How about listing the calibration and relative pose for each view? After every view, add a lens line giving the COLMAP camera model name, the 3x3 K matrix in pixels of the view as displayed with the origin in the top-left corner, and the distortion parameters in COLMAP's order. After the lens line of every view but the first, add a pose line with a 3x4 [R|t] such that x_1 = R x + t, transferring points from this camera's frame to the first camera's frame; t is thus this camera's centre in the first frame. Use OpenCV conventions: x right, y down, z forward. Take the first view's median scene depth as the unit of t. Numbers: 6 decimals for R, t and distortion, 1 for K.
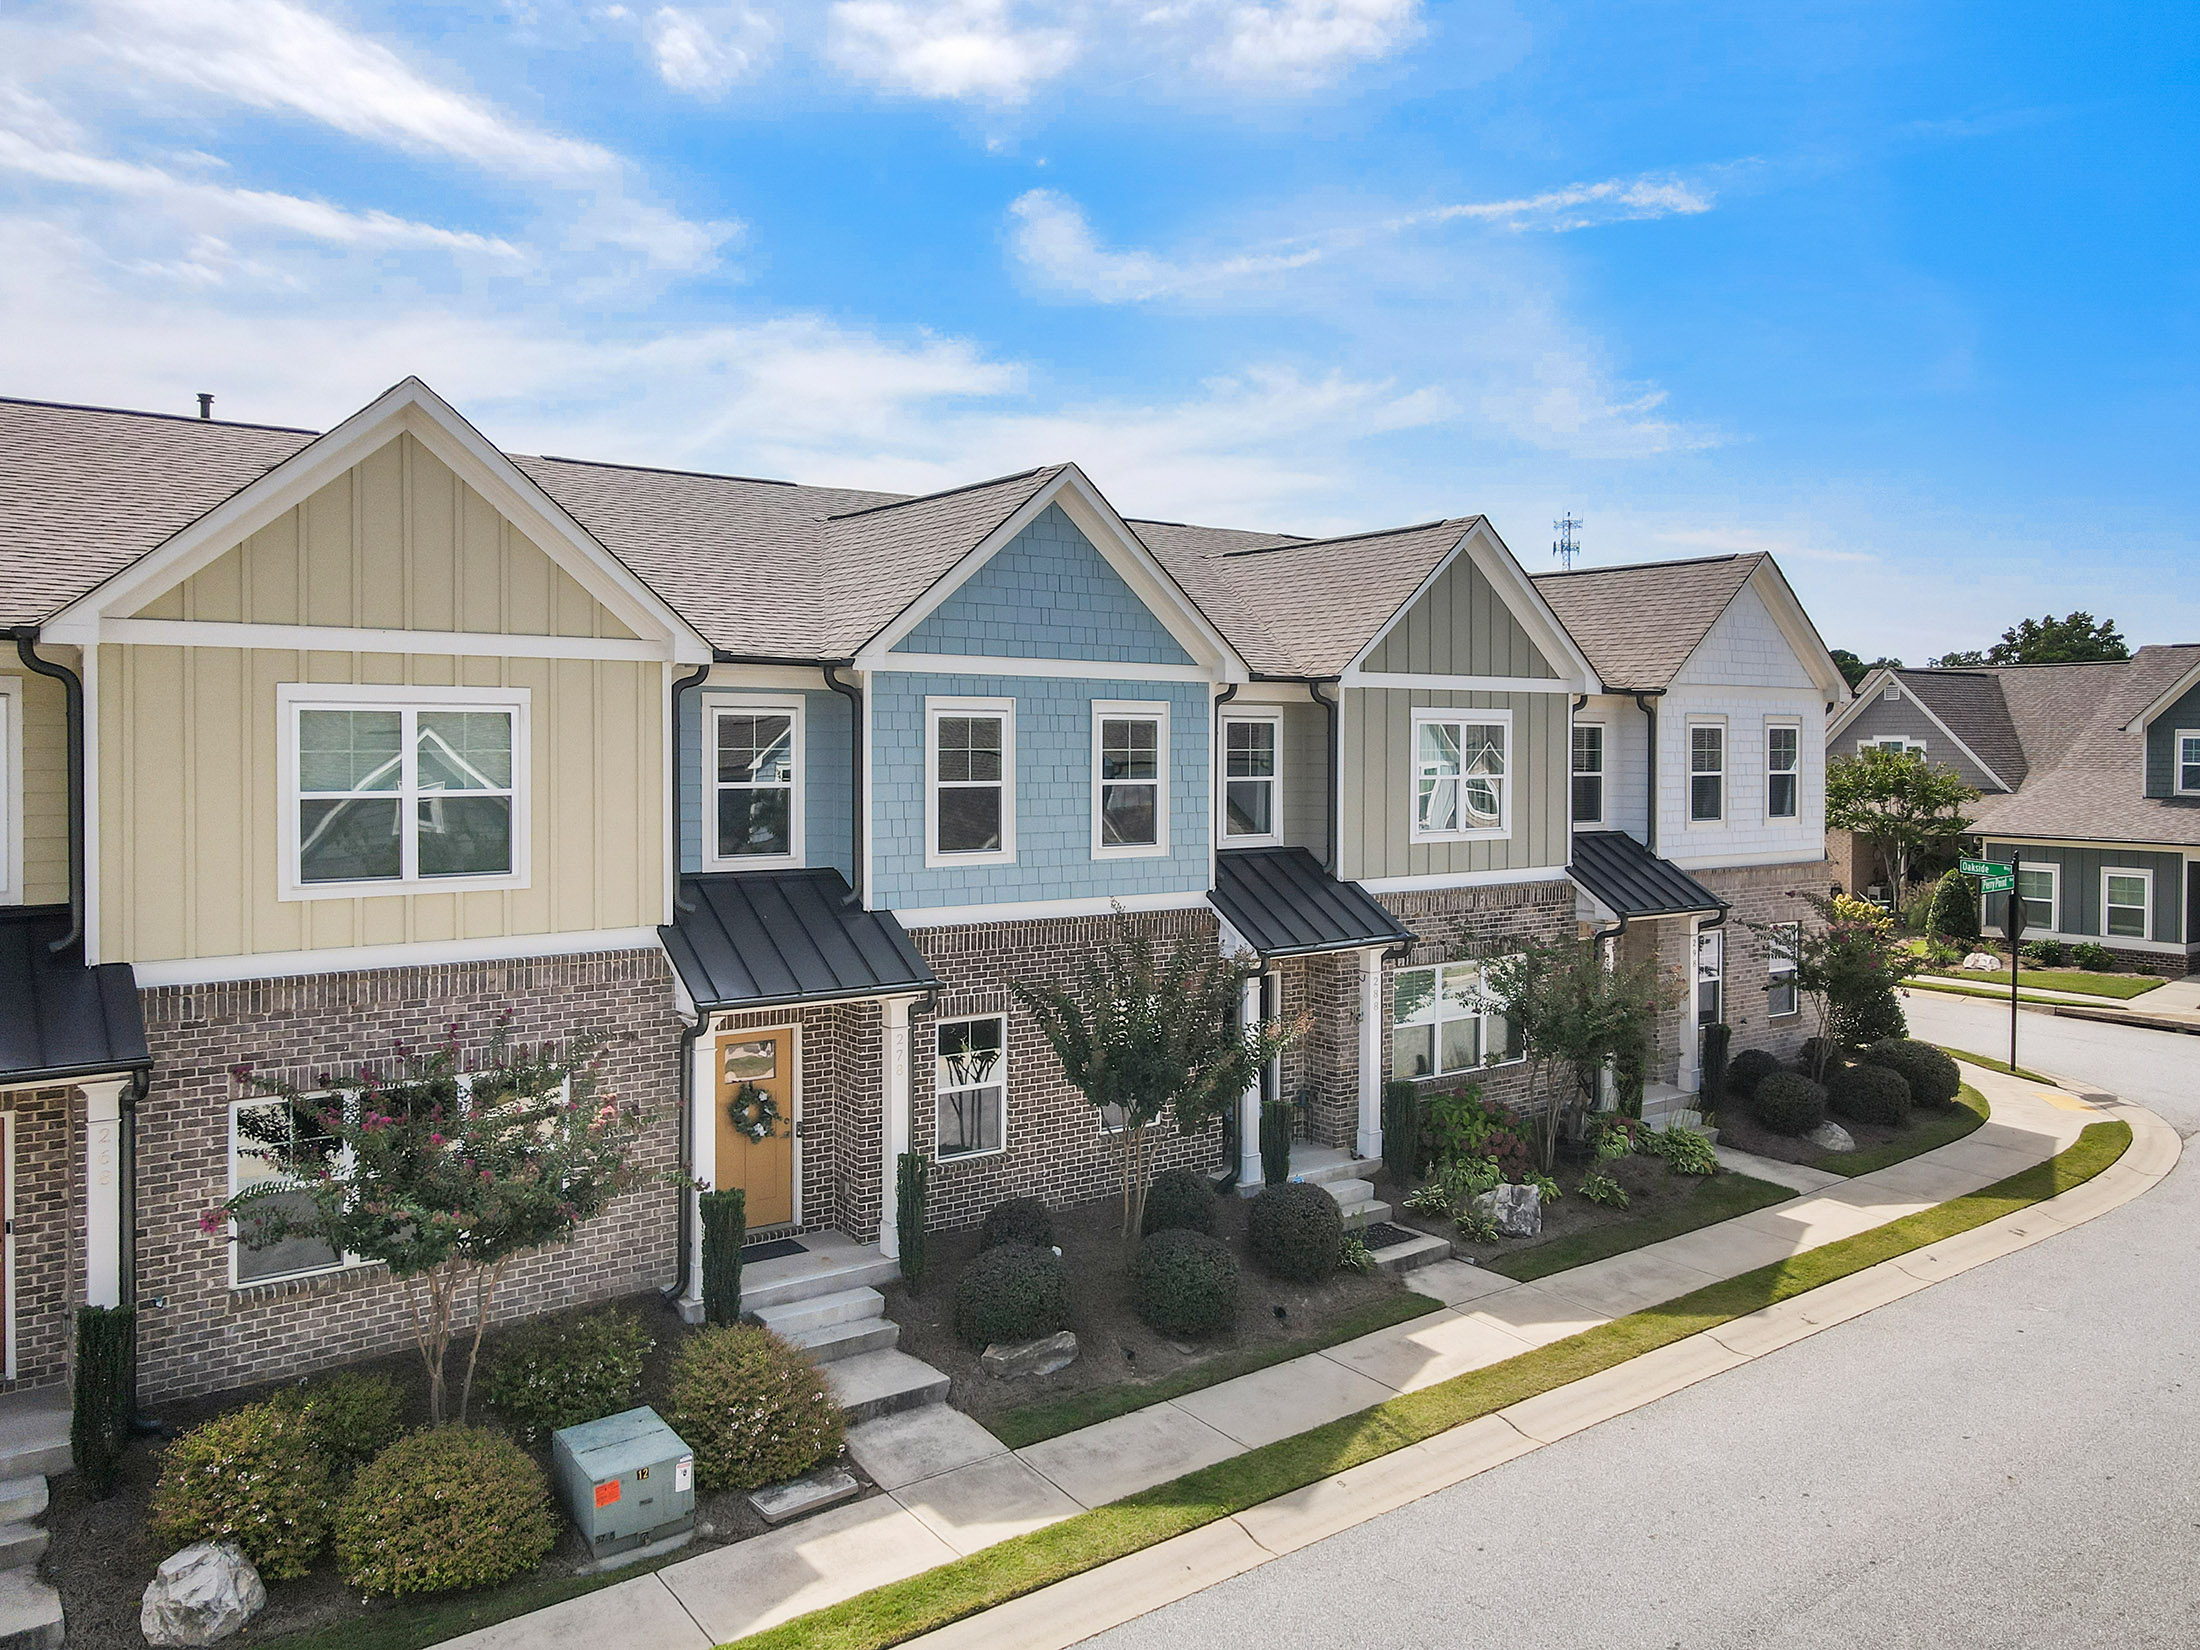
lens RADIAL K [[1554.8, 0, 1102.3], [0, 1554.8, 786.5], [0, 0, 1]] dist [-0.002177, 0.028500]
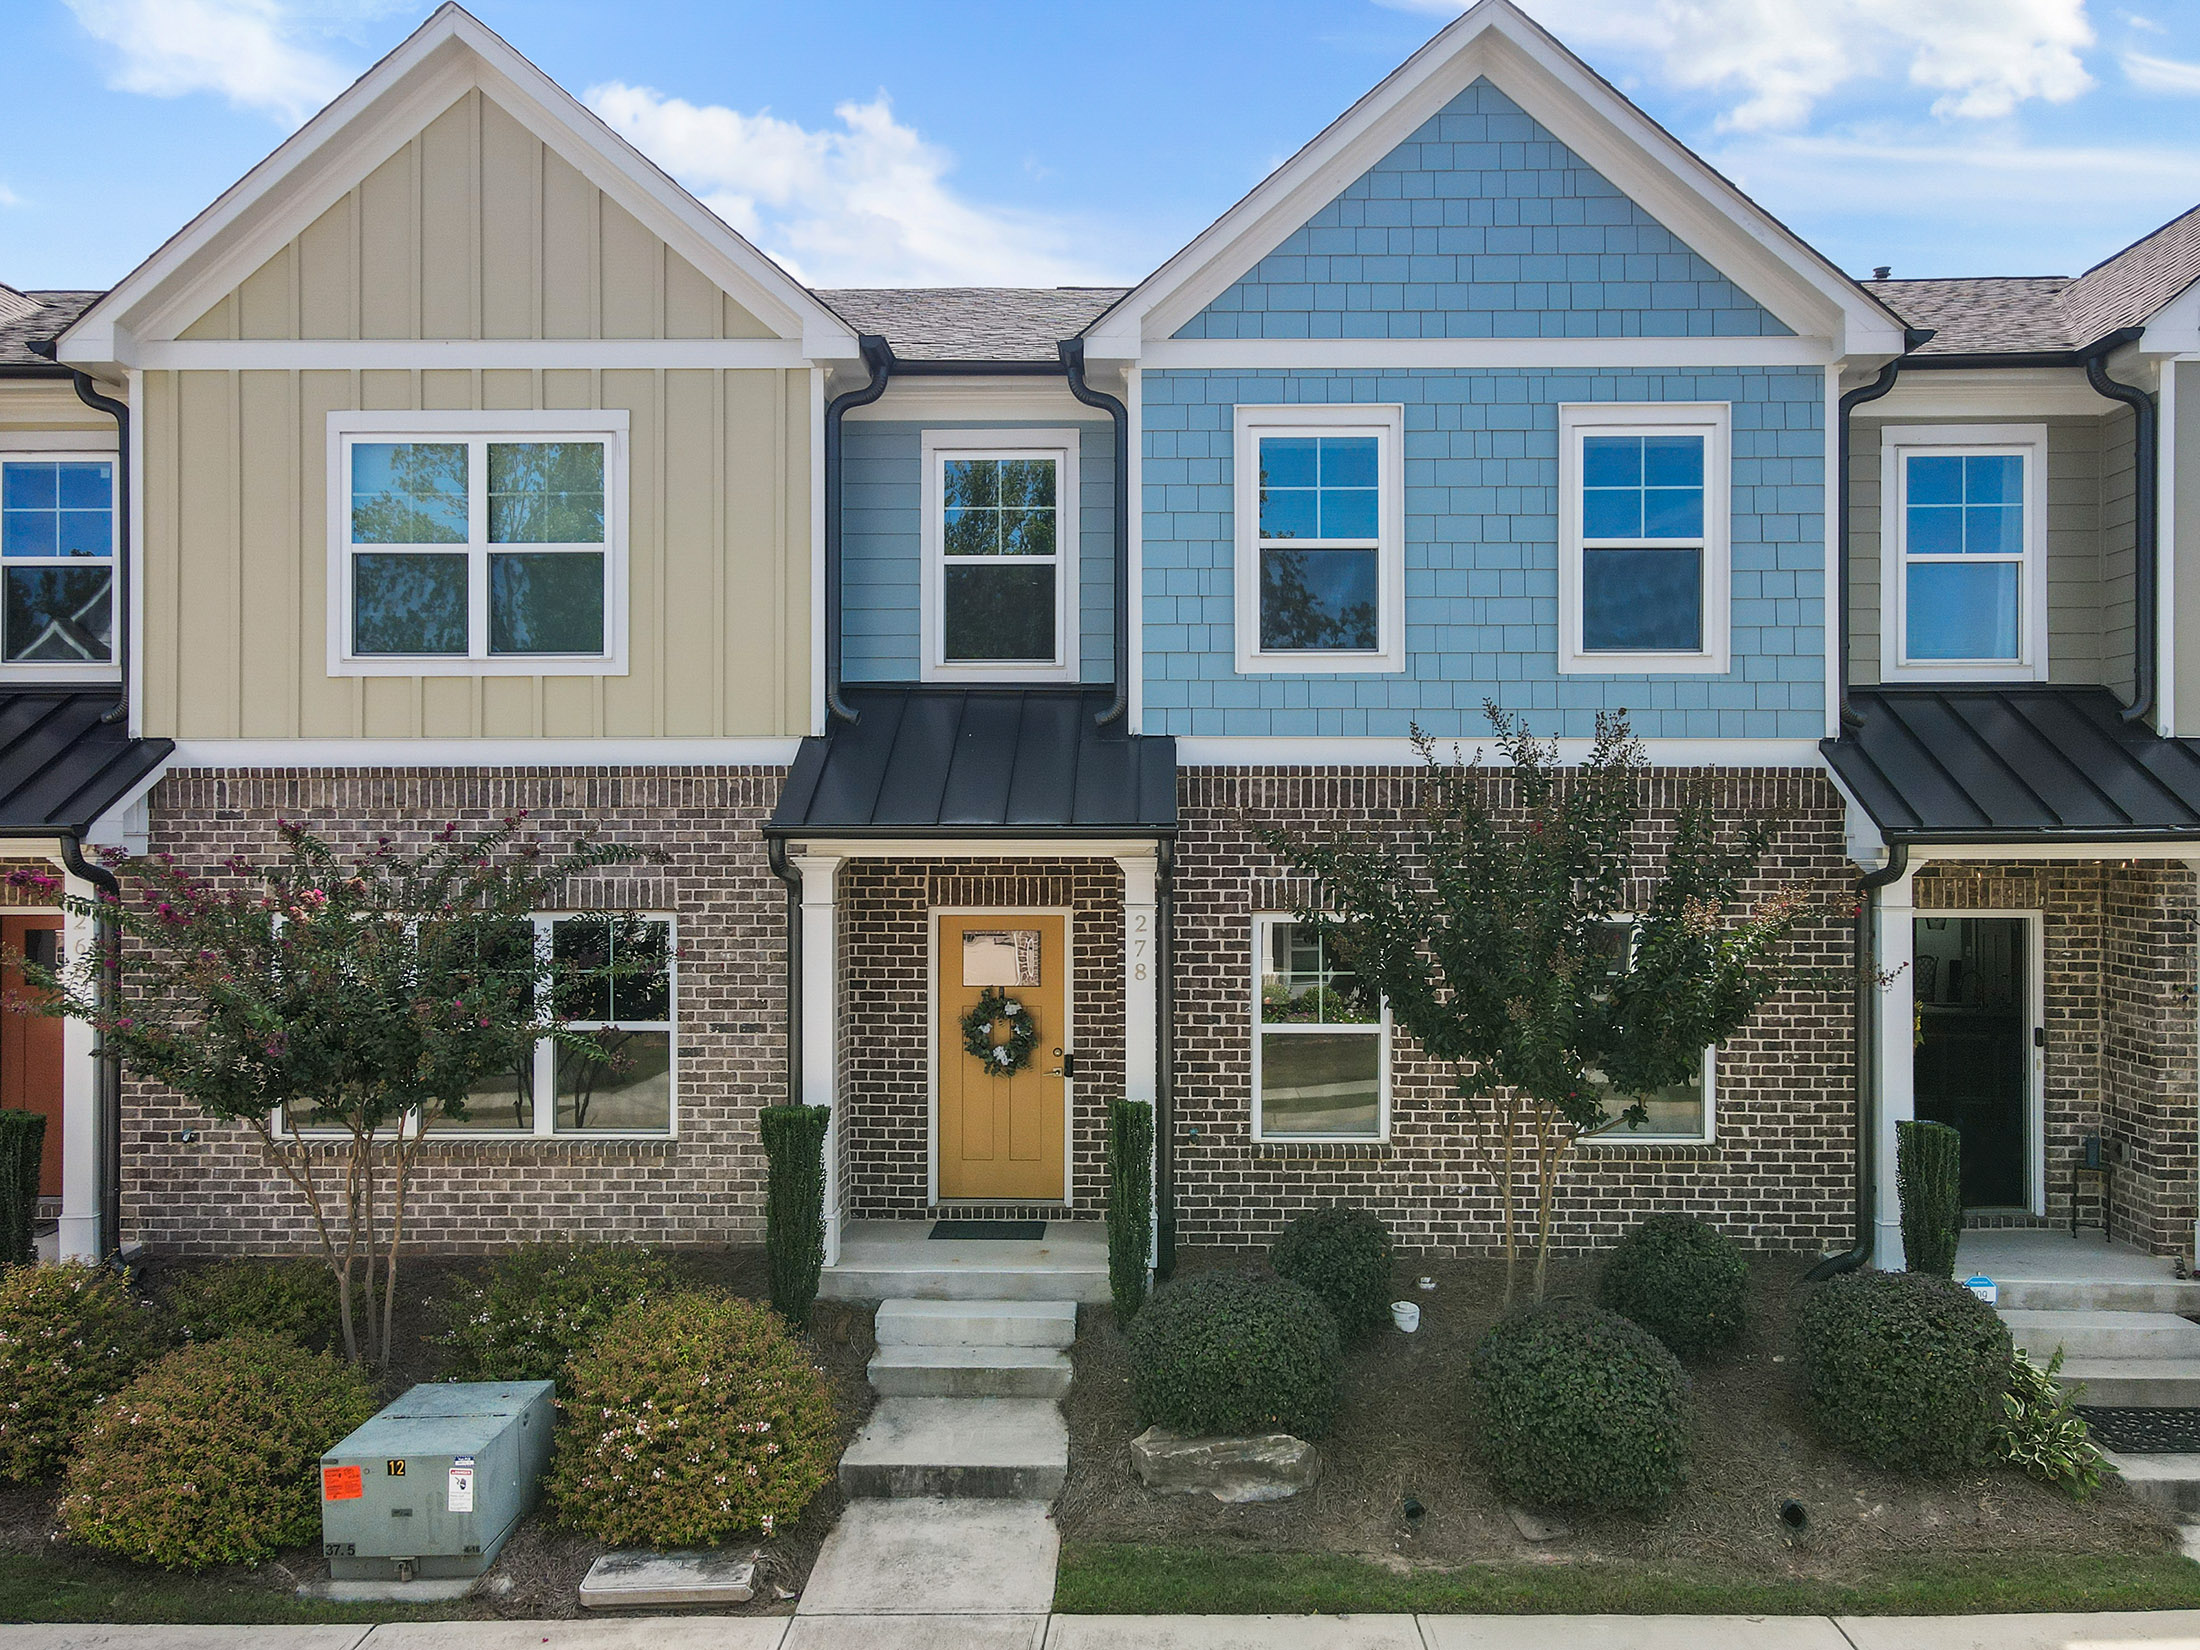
lens RADIAL K [[1599.7, 0, 1100.0], [0, 1599.7, 825.0], [0, 0, 1]] dist [0.001344, 0.031757]
pose [[0.796948, -0.003303, -0.604039, 0.264924], [-0.009251, 0.999801, -0.017673, 0.140269], [0.603977, 0.019672, 0.796759, 0.490638]]
